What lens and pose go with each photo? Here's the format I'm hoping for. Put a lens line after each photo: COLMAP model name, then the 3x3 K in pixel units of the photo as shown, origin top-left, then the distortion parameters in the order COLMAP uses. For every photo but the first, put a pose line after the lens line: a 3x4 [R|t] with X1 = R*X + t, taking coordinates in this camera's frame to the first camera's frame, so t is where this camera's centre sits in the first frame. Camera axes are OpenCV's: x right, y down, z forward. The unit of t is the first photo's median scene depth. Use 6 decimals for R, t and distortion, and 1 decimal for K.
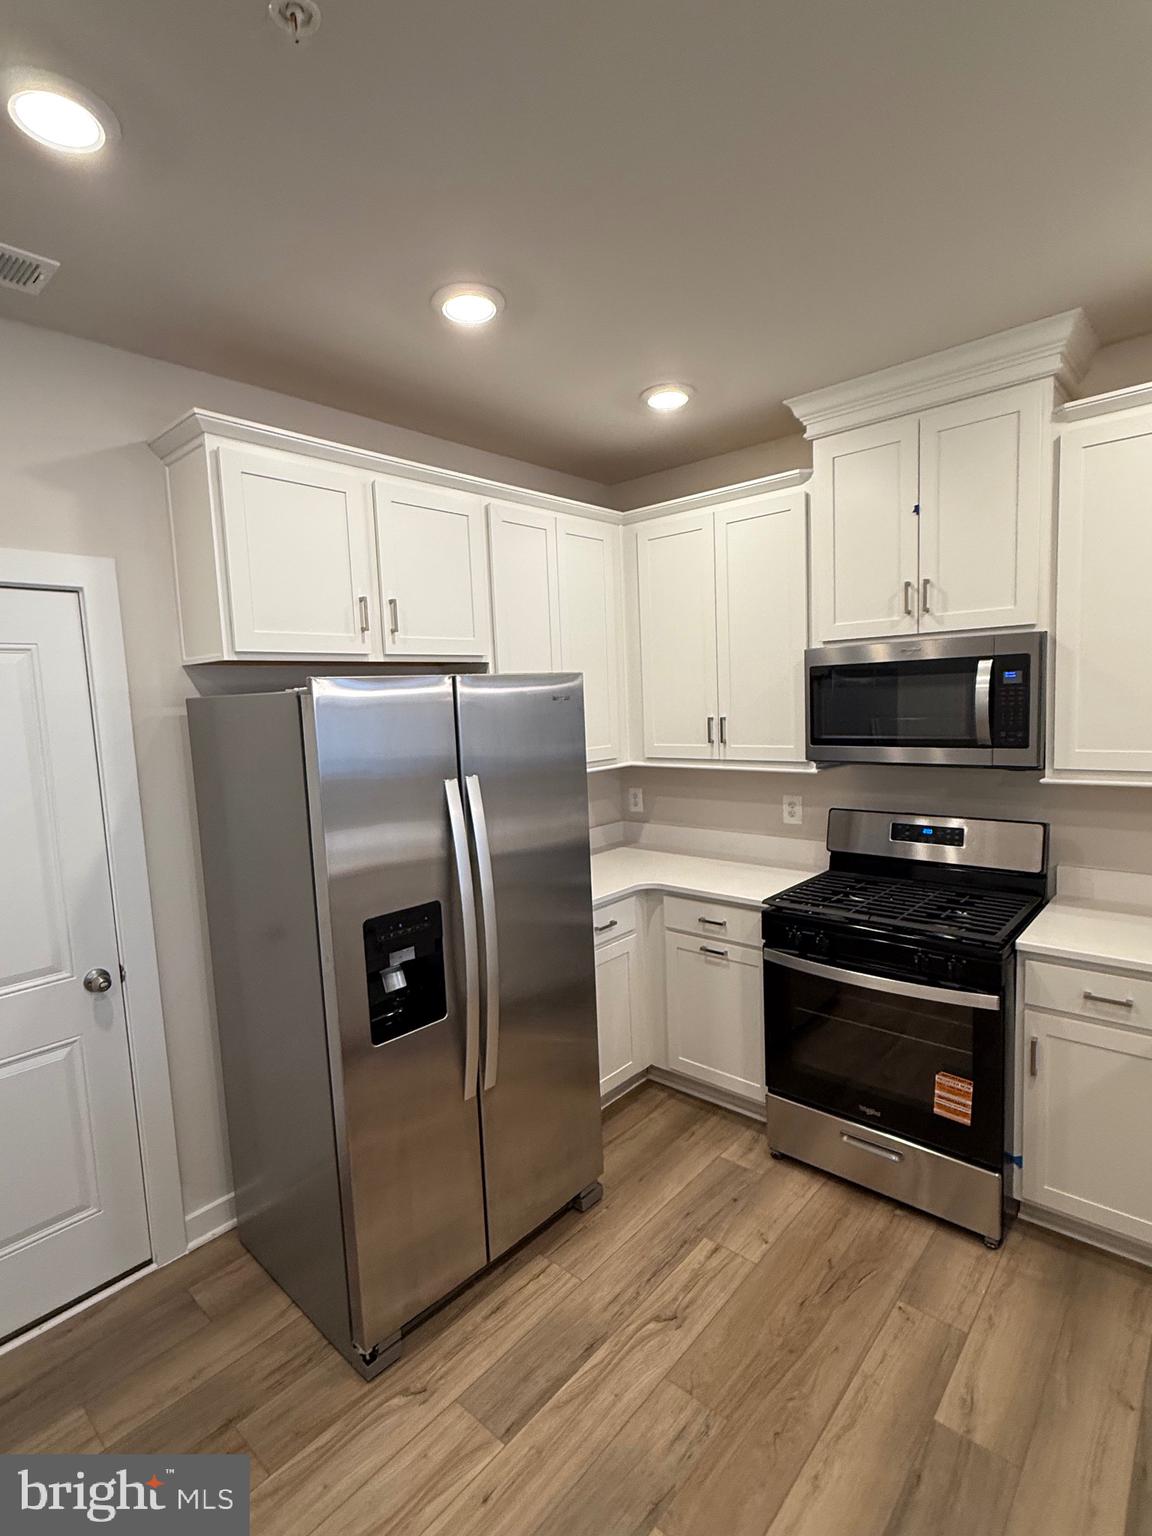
lens RADIAL K [[752.8, 0, 580.7], [0, 752.8, 773.6], [0, 0, 1]] dist [0.001602, -0.000518]
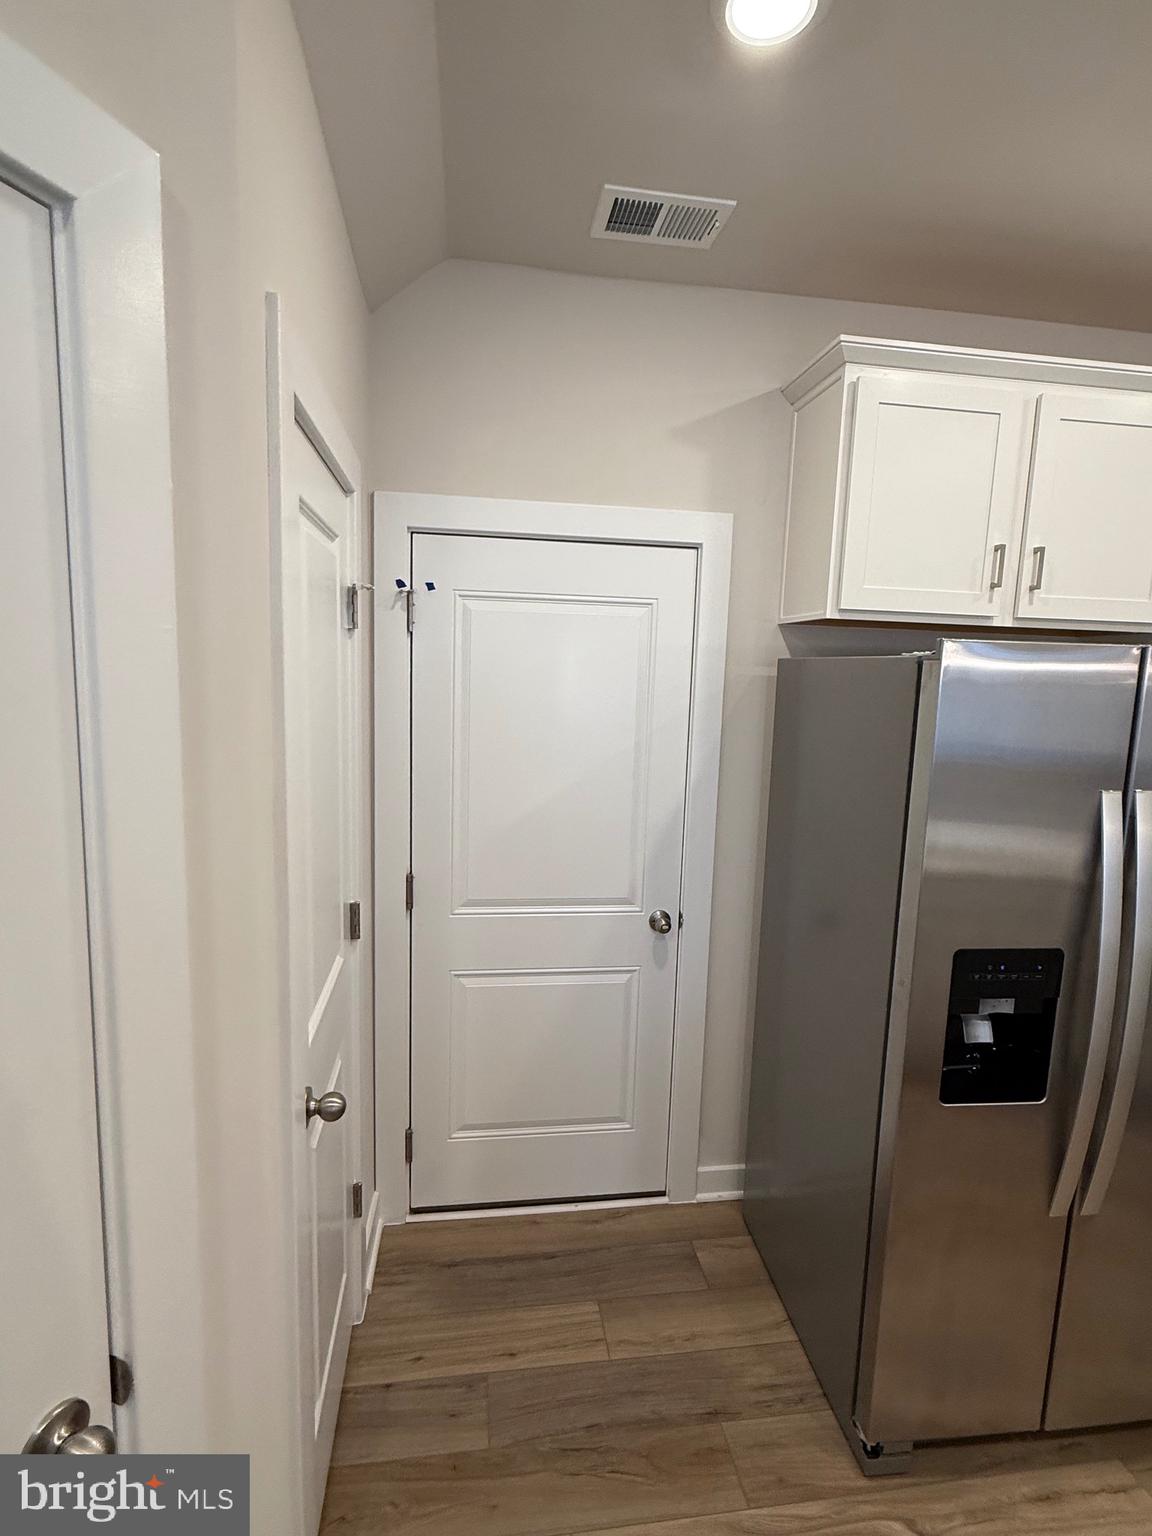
lens RADIAL K [[752.8, 0, 580.7], [0, 752.8, 773.6], [0, 0, 1]] dist [0.001602, -0.000518]
pose [[0.768733, 0.153812, -0.620799, -0.108744], [-0.131137, 0.987935, 0.082390, -0.001414], [0.625981, 0.018074, 0.779629, 0.109395]]
